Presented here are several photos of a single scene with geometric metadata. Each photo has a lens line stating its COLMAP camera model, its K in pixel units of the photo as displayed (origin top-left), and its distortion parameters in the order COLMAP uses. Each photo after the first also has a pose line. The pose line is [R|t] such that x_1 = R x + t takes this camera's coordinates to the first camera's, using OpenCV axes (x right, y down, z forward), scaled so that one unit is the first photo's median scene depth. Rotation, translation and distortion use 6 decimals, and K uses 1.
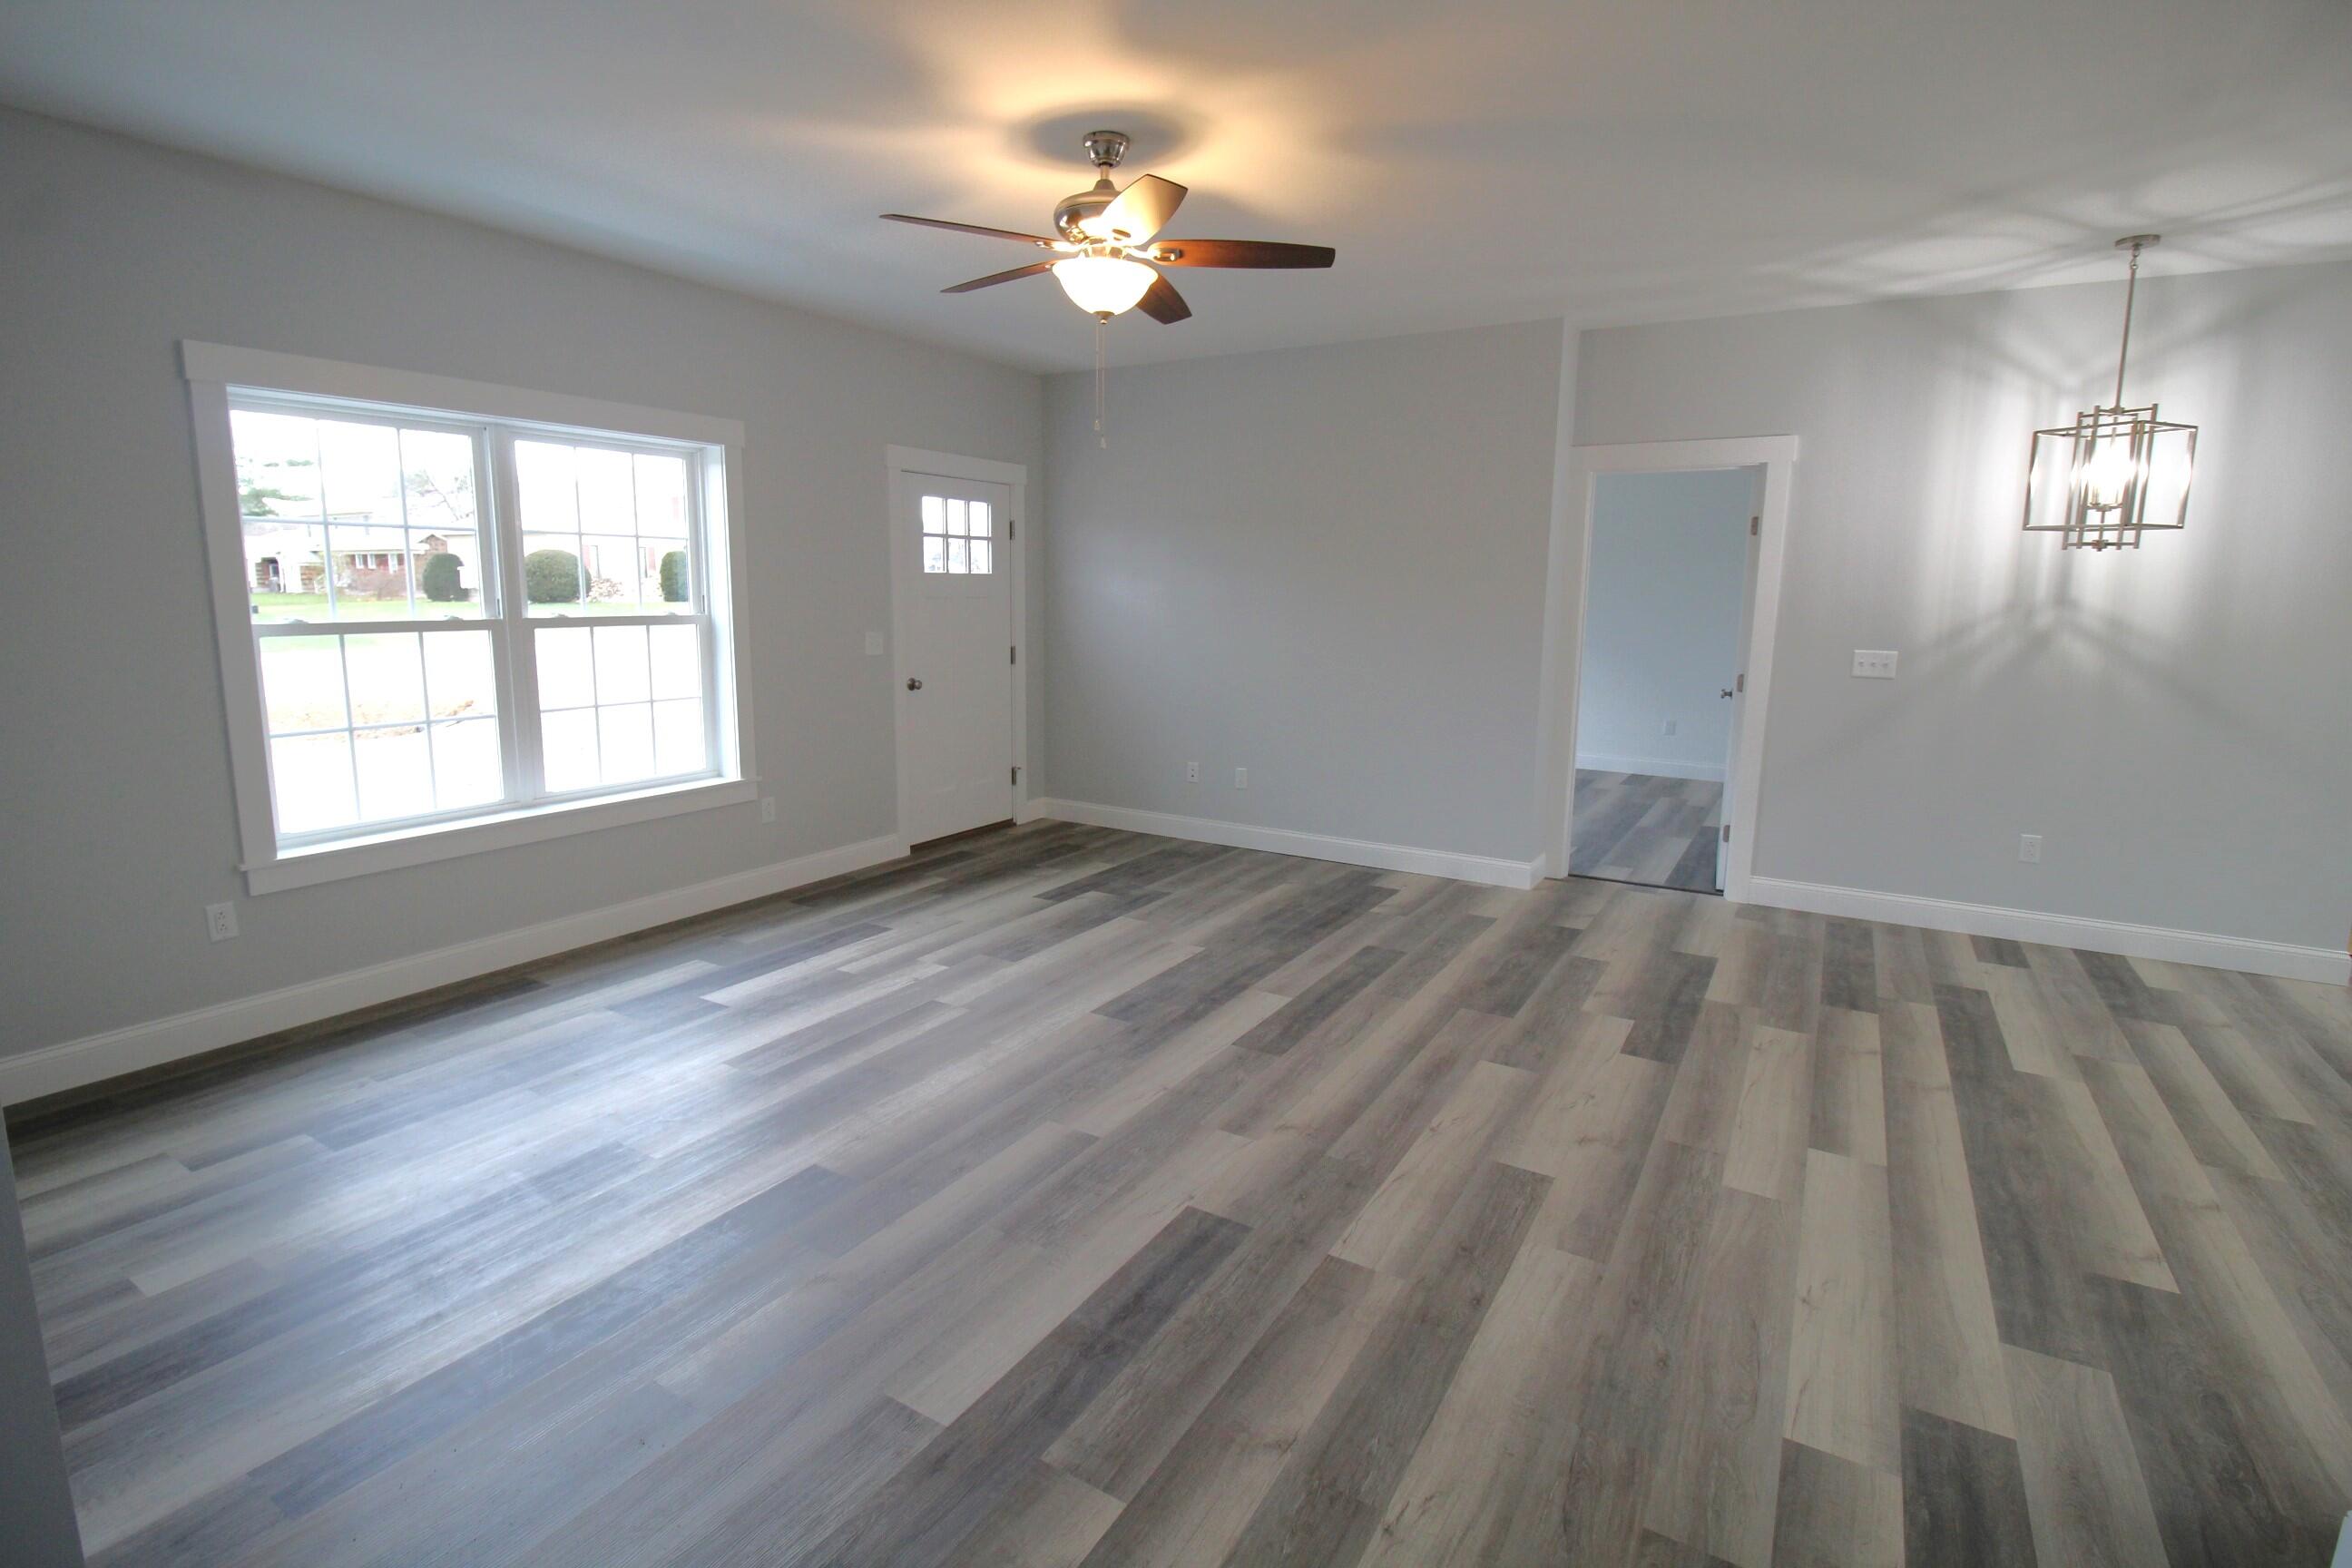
lens RADIAL K [[1121.2, 0, 1155.3], [0, 1121.2, 759.0], [0, 0, 1]] dist [-0.012340, -0.001485]
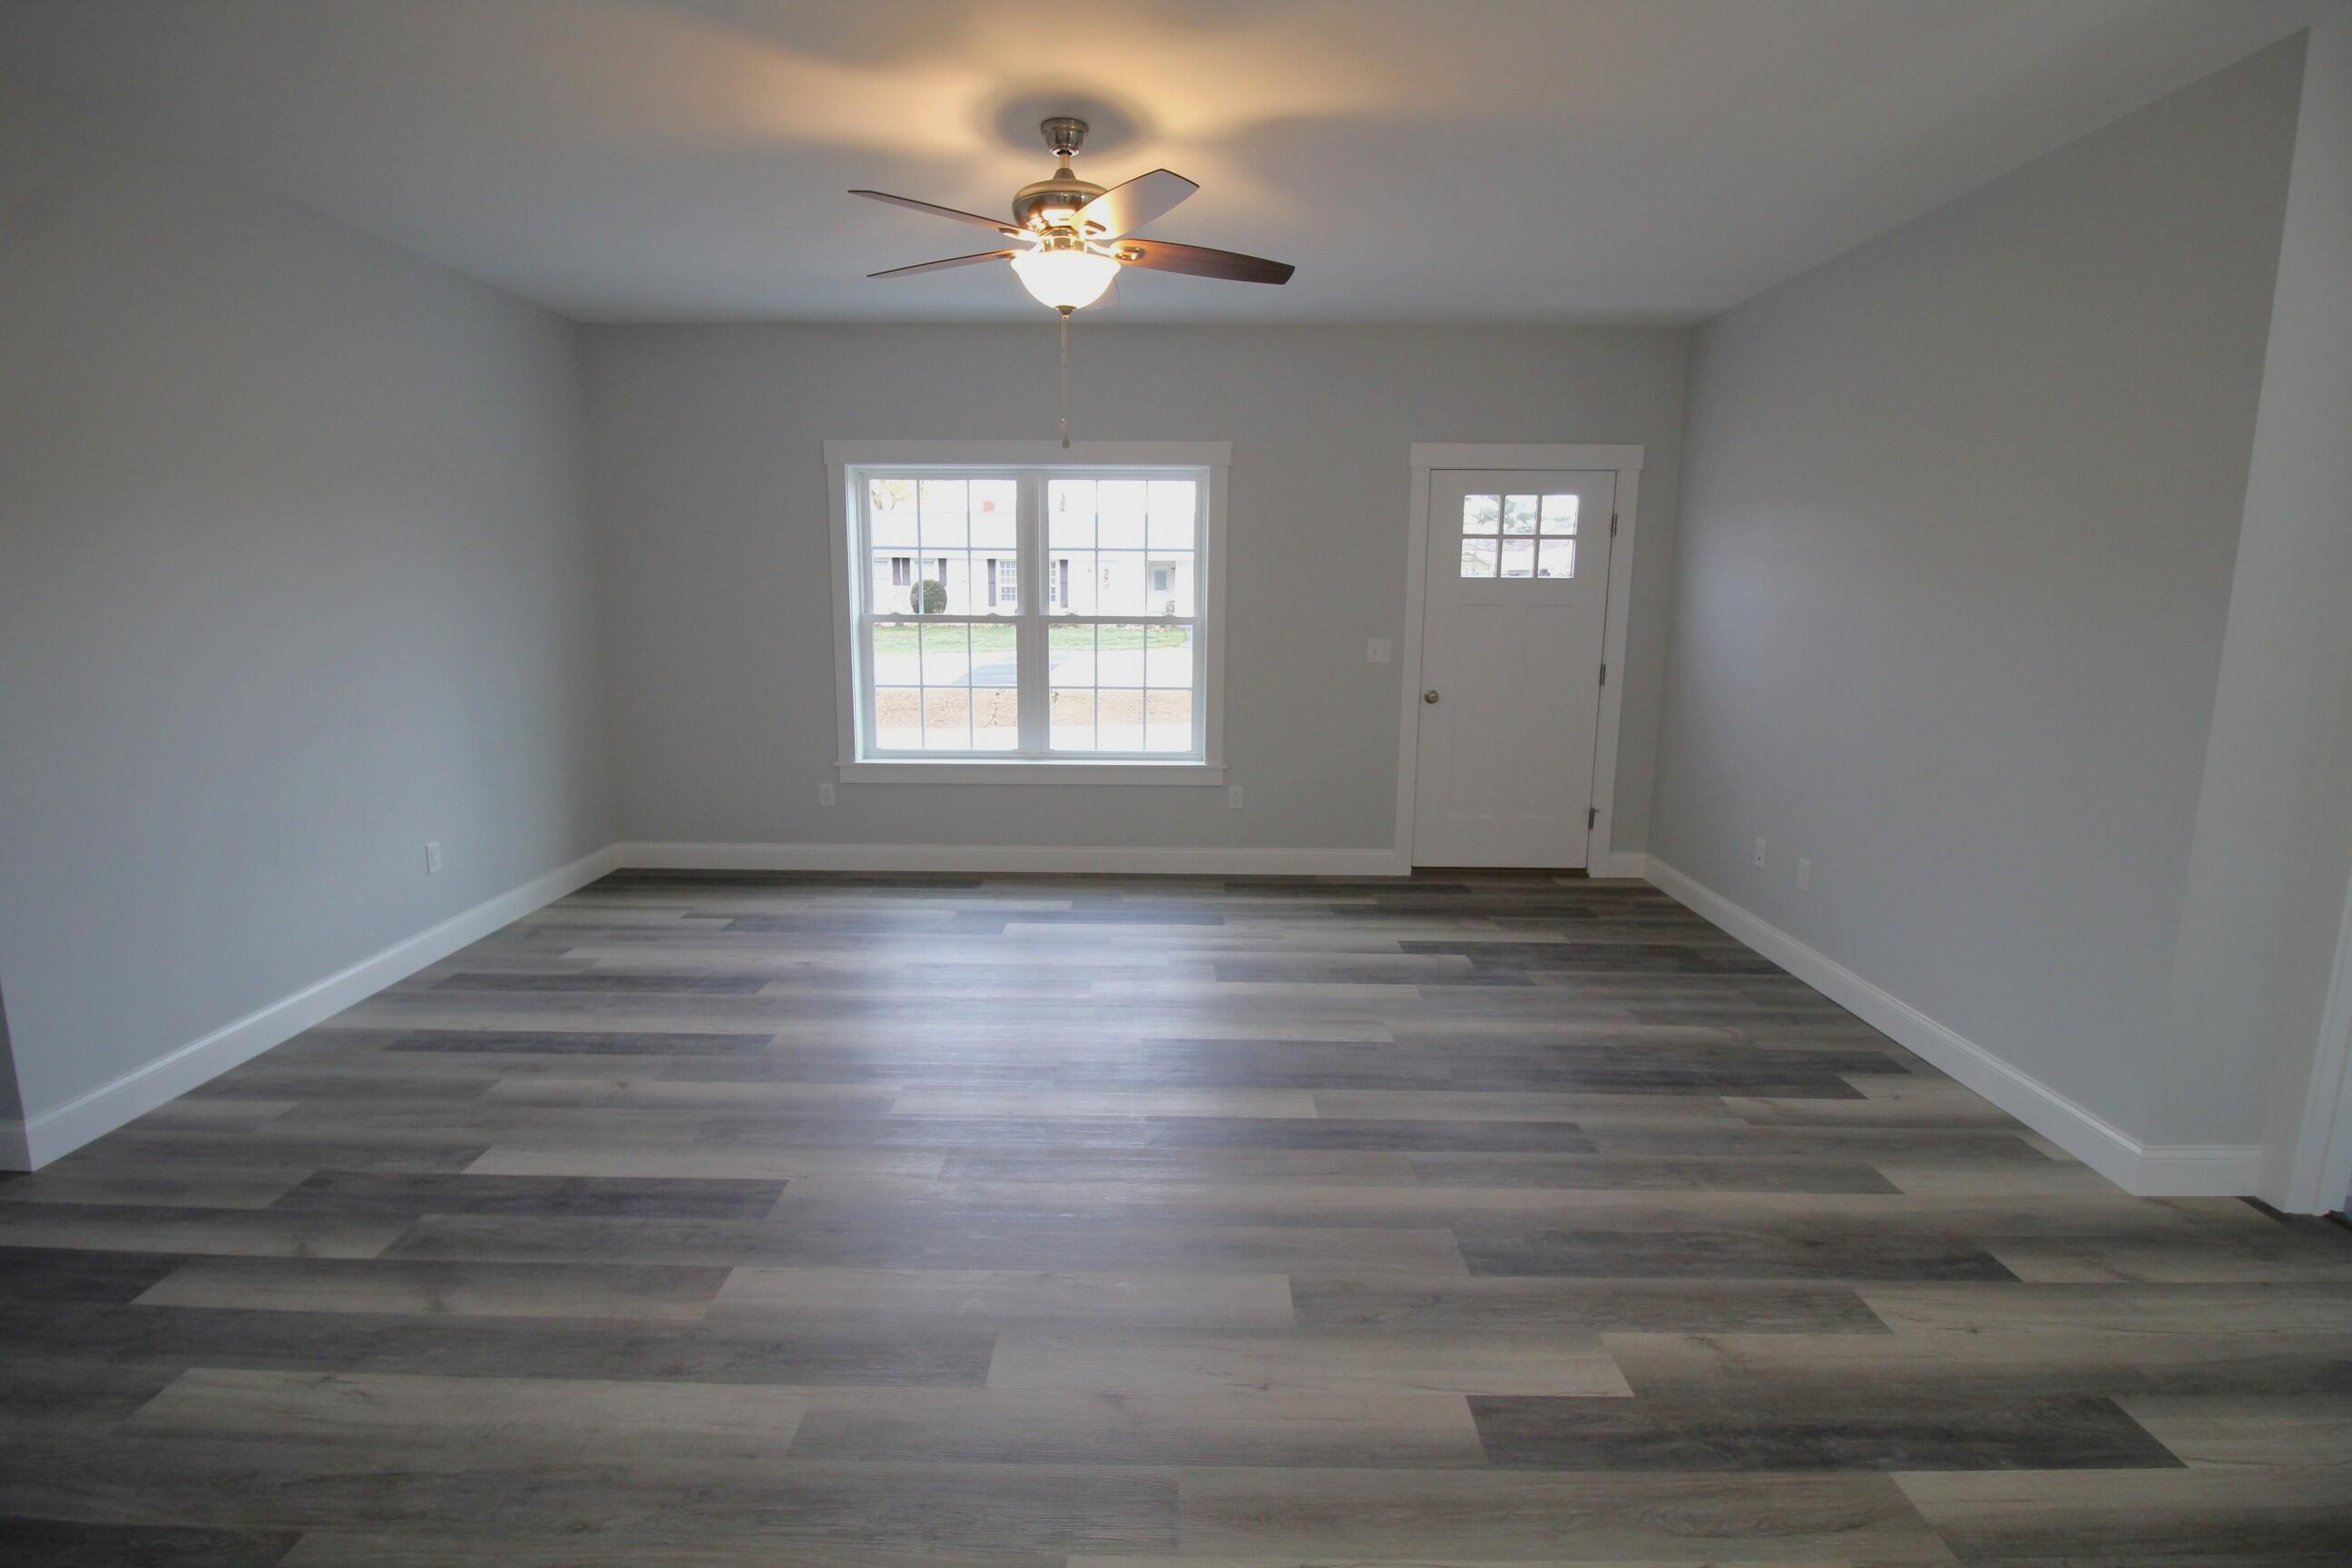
lens RADIAL K [[1121.2, 0, 1155.3], [0, 1121.2, 759.0], [0, 0, 1]] dist [-0.012340, -0.001485]
pose [[0.511076, 0.129665, -0.849699, 0.598796], [-0.132939, 0.988585, 0.070899, -0.064895], [0.849193, 0.076723, 0.522480, 0.406298]]
